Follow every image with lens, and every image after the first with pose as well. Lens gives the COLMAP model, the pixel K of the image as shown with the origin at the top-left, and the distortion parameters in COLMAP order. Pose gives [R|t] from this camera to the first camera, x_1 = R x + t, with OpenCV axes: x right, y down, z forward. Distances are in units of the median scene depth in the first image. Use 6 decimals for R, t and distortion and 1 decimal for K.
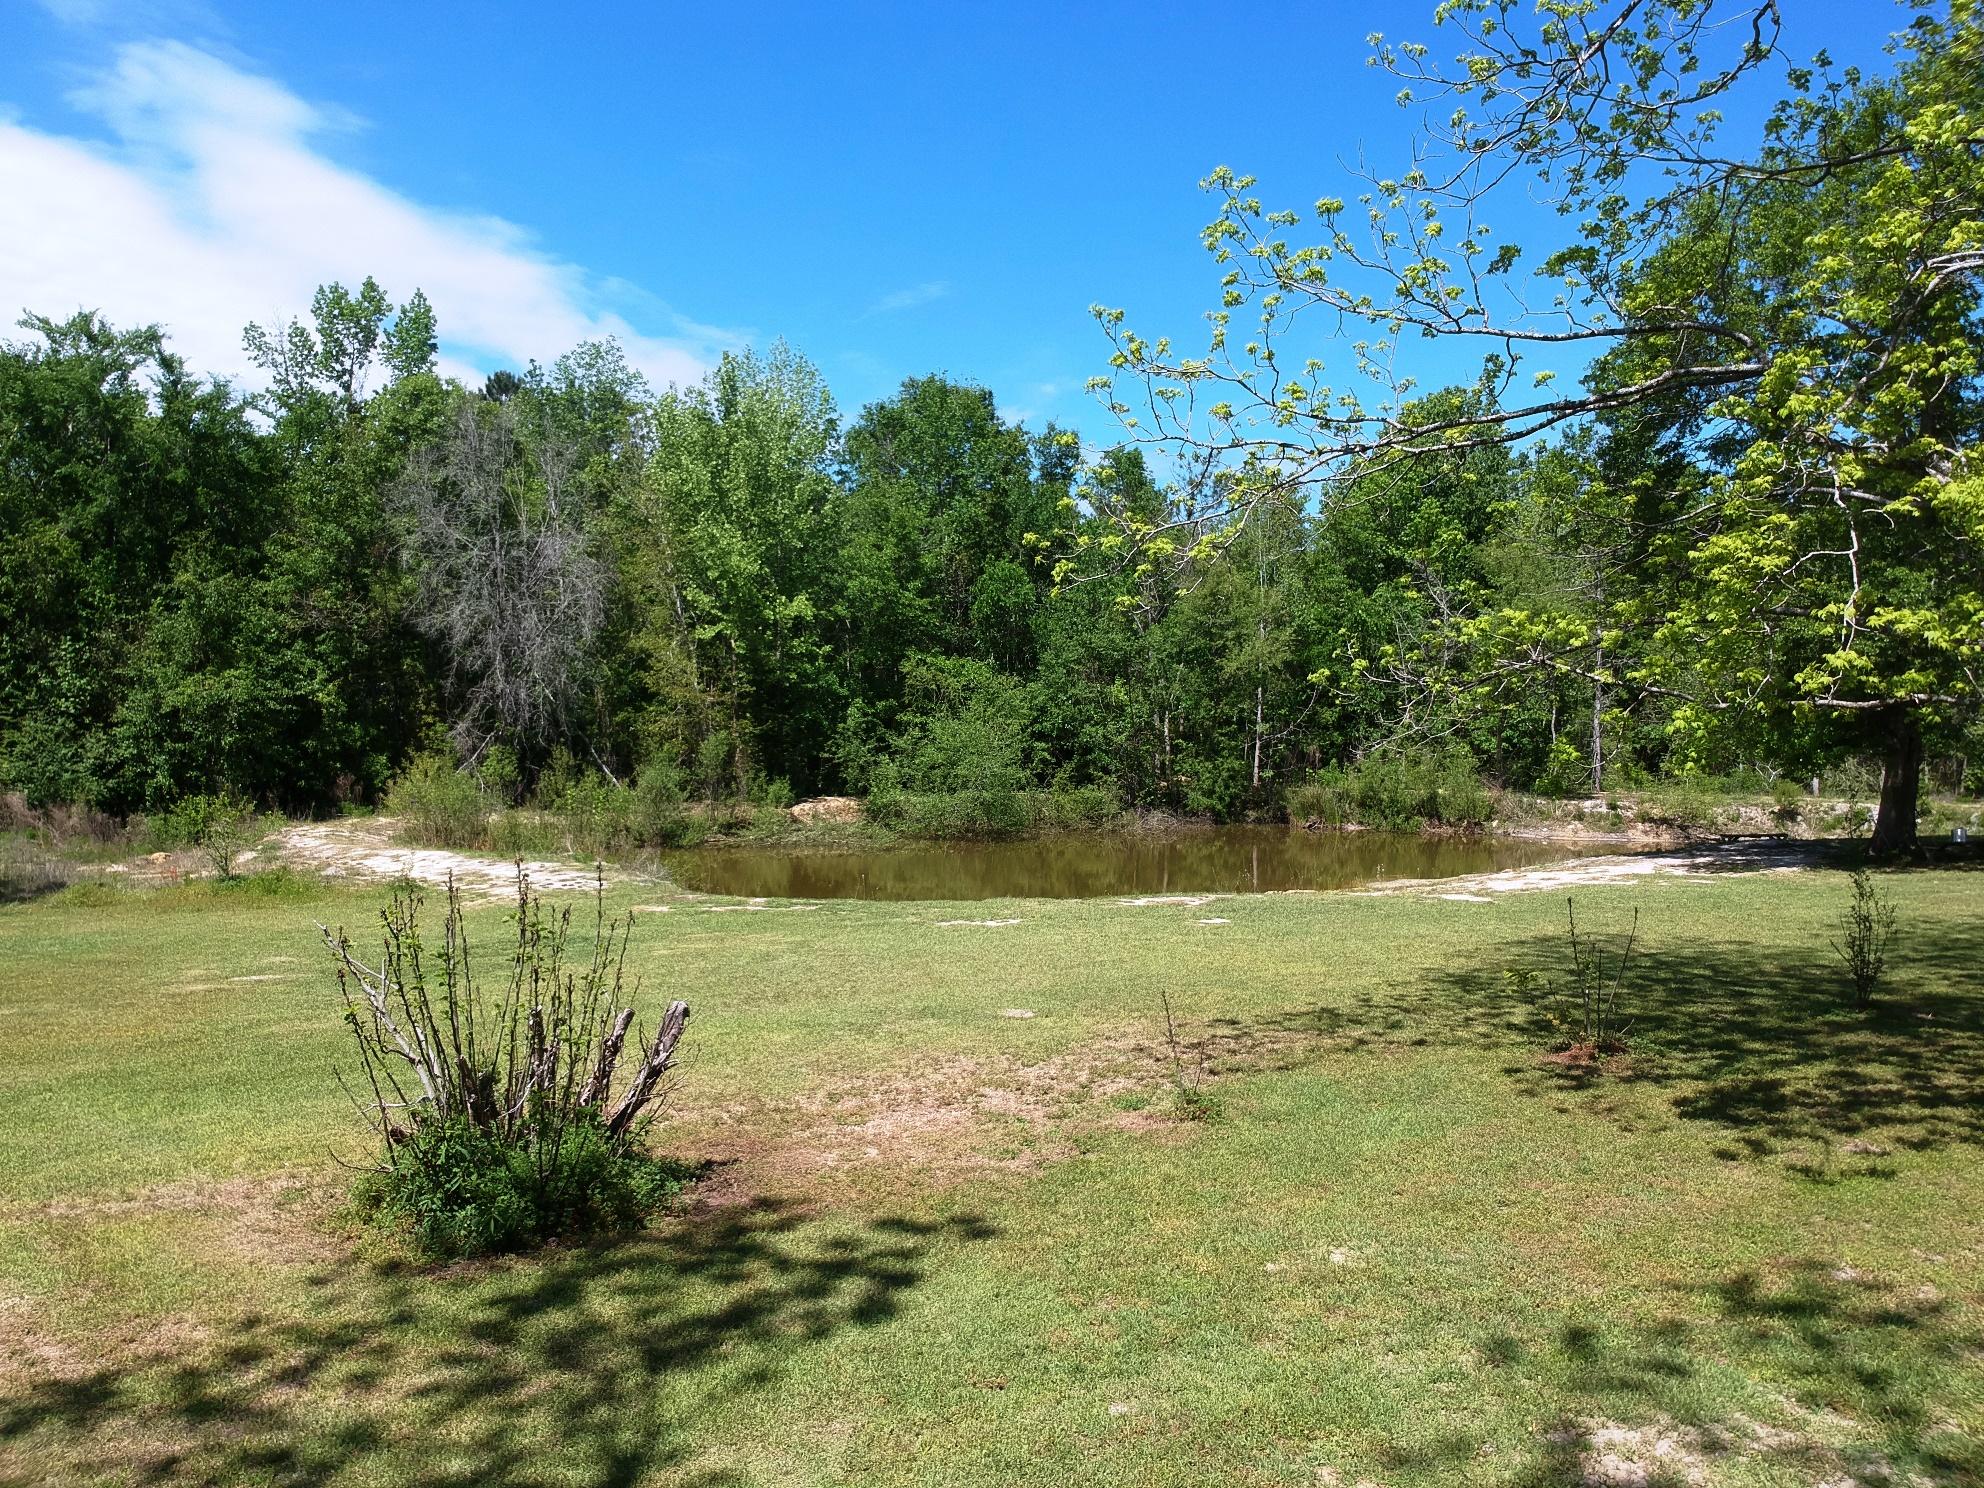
lens RADIAL K [[1458.8, 0, 1006.3], [0, 1458.8, 735.1], [0, 0, 1]] dist [0.058294, -0.131352]
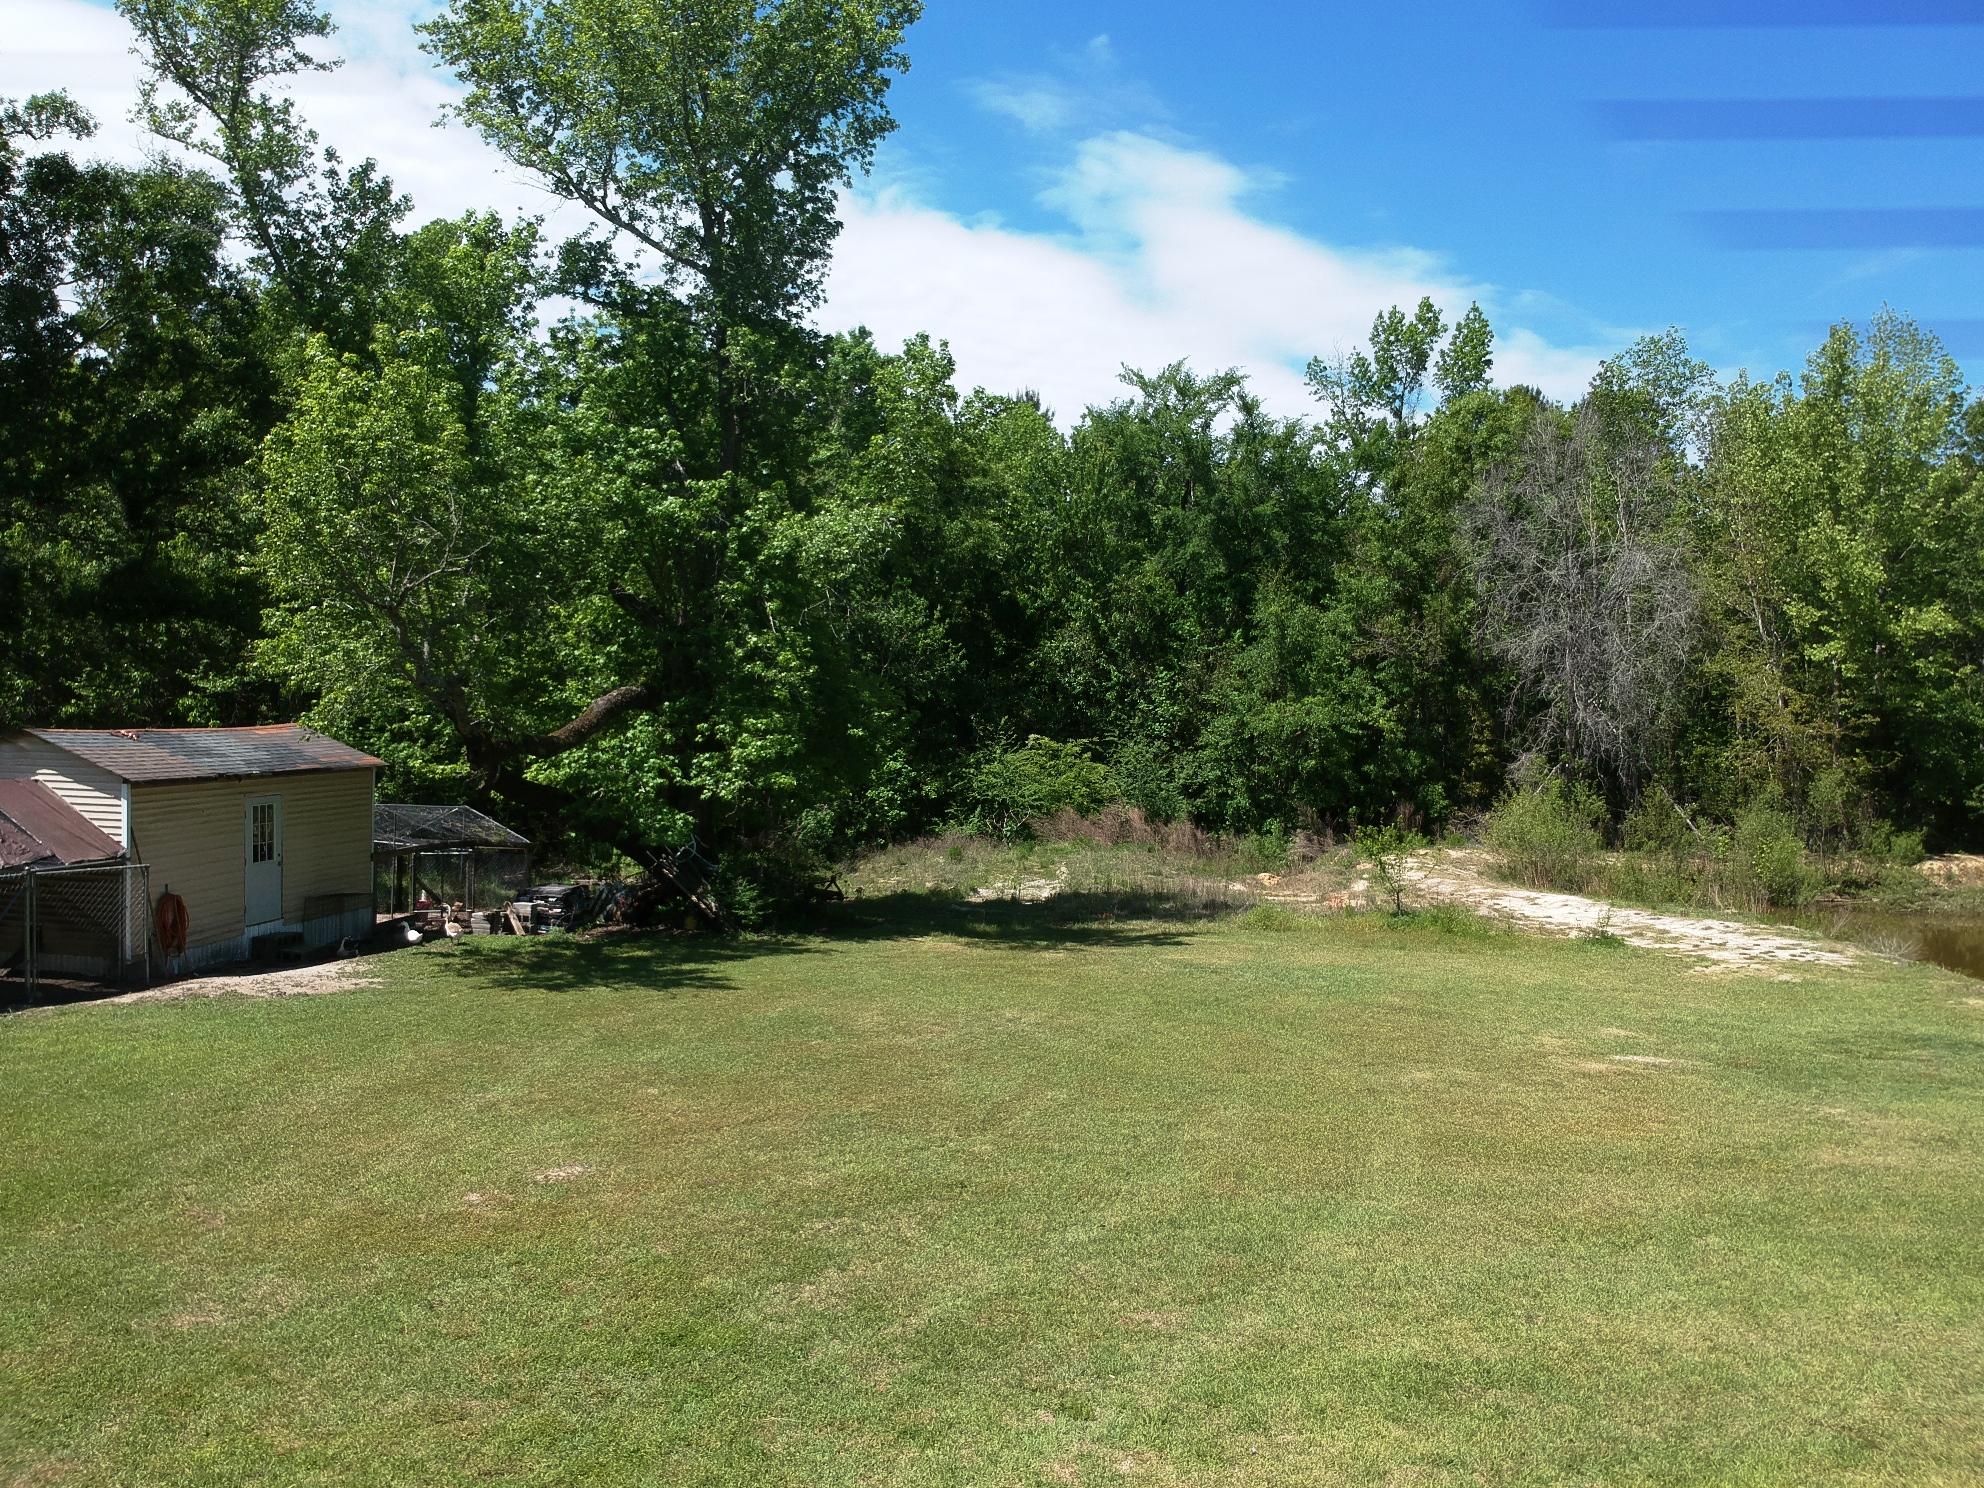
lens RADIAL K [[1458.8, 0, 979.0], [0, 1458.8, 759.2], [0, 0, 1]] dist [0.058294, -0.131352]
pose [[0.827206, 0.025160, -0.561335, -0.130135], [-0.025837, 0.999644, 0.006733, -0.001752], [0.561304, 0.008934, 0.827561, 0.020819]]
